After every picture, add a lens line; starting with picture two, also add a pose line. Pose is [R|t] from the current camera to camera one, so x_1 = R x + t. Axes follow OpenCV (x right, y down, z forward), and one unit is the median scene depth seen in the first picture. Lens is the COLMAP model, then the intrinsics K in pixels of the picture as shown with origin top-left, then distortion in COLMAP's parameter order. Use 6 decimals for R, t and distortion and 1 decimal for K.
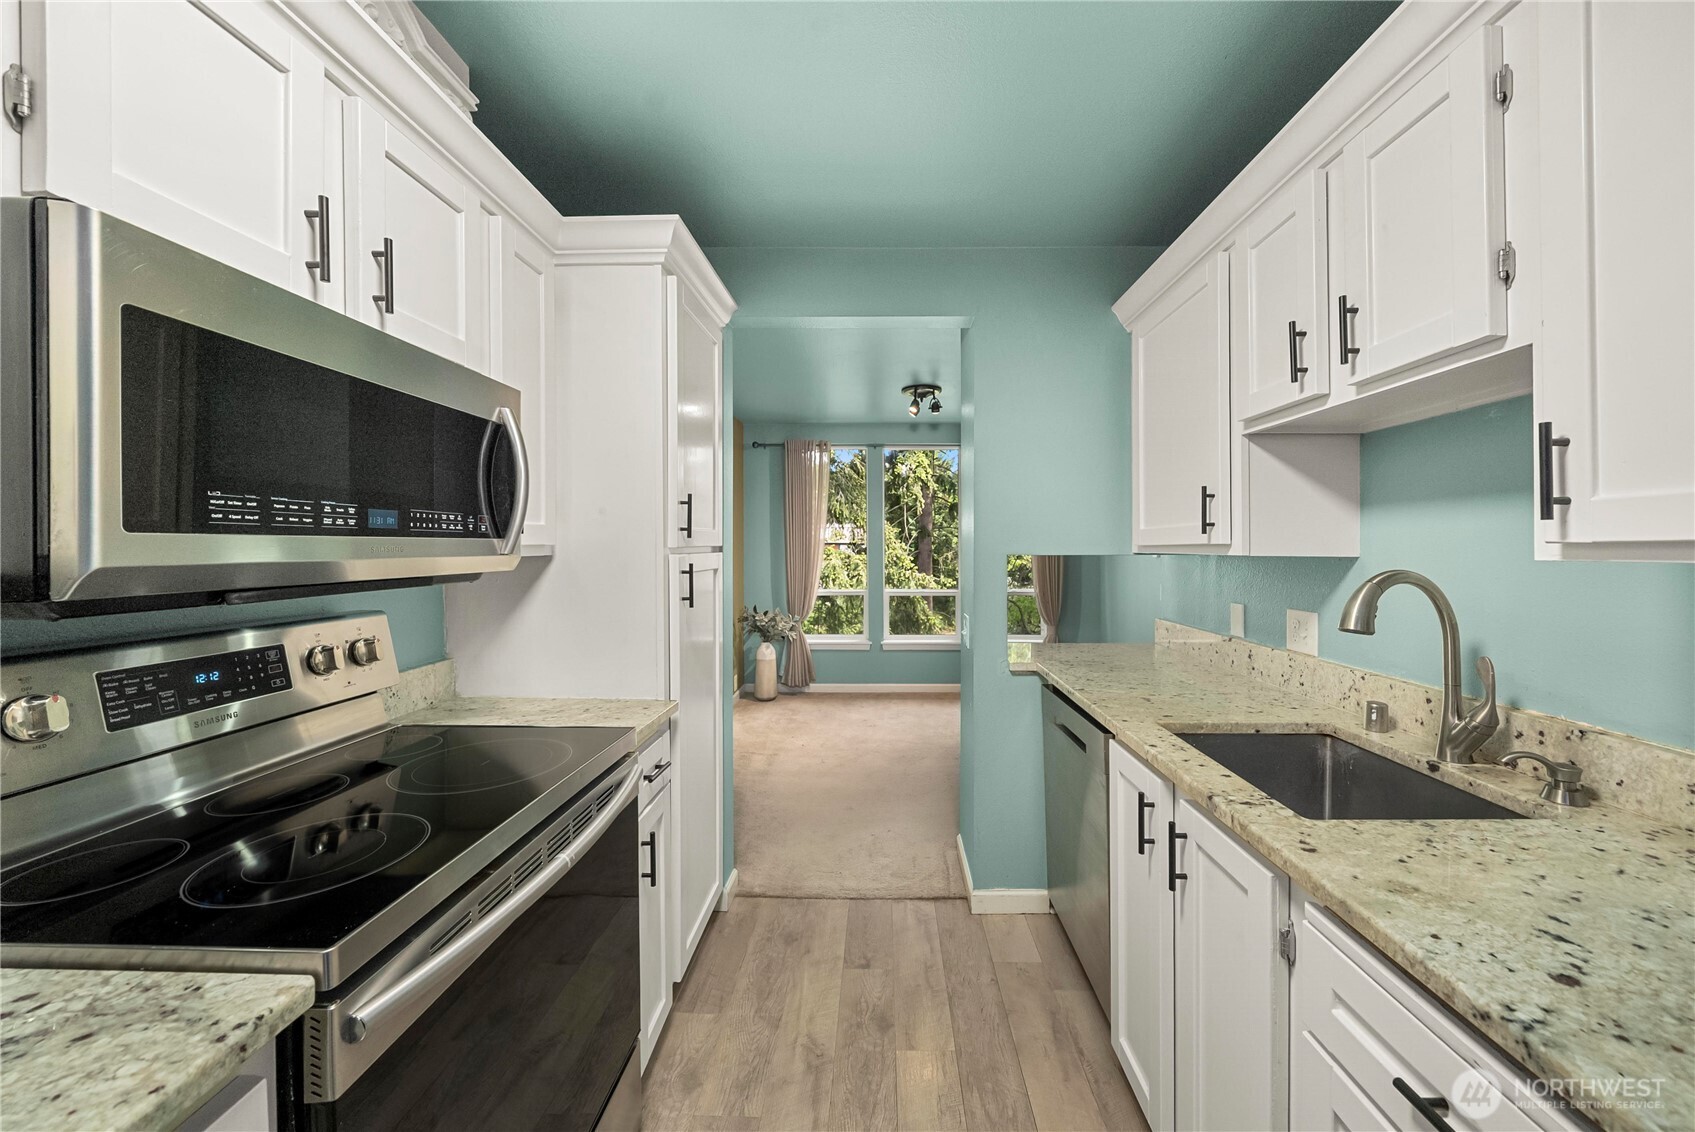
lens RADIAL K [[606.1, 0, 853.1], [0, 606.1, 551.4], [0, 0, 1]] dist [-0.003098, -0.000029]
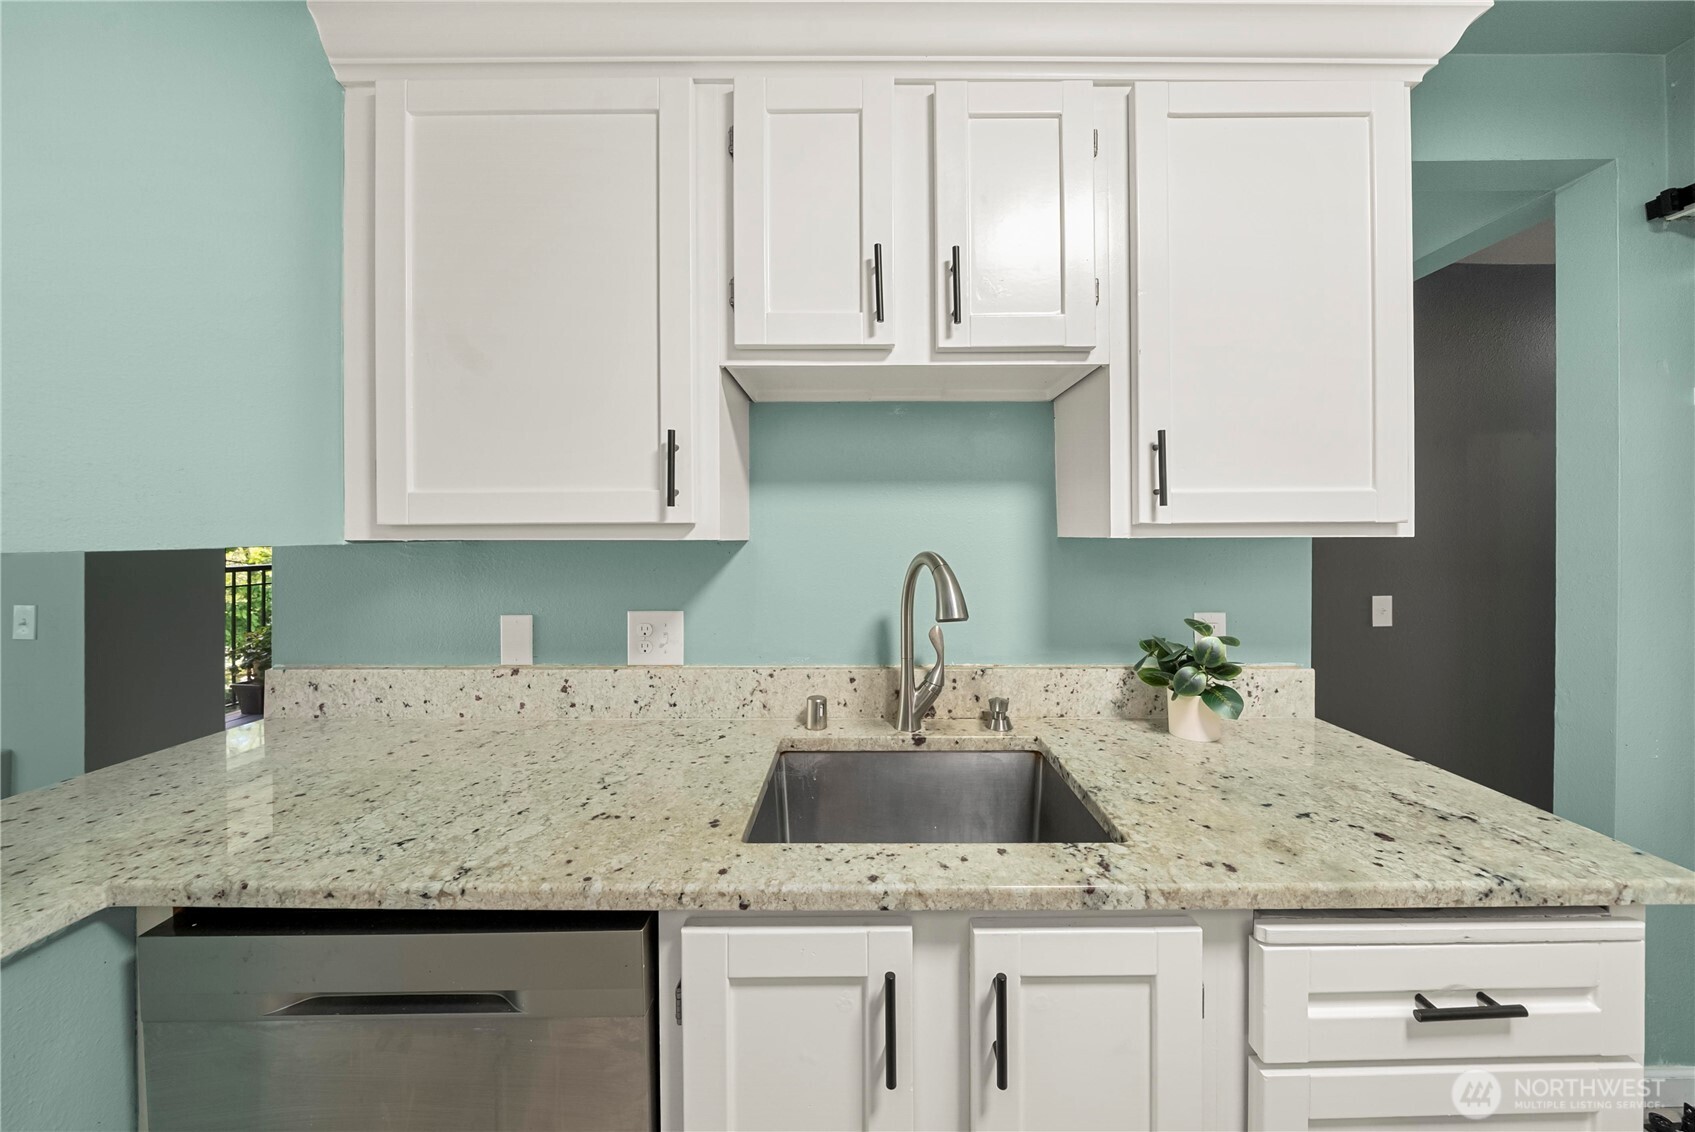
lens RADIAL K [[606.1, 0, 881.4], [0, 606.1, 532.1], [0, 0, 1]] dist [-0.003098, -0.000029]
pose [[-0.055838, -0.000503, 0.998440, -0.082598], [0.007886, 0.999968, 0.000944, -0.002368], [-0.998409, 0.007927, -0.055832, 1.257477]]
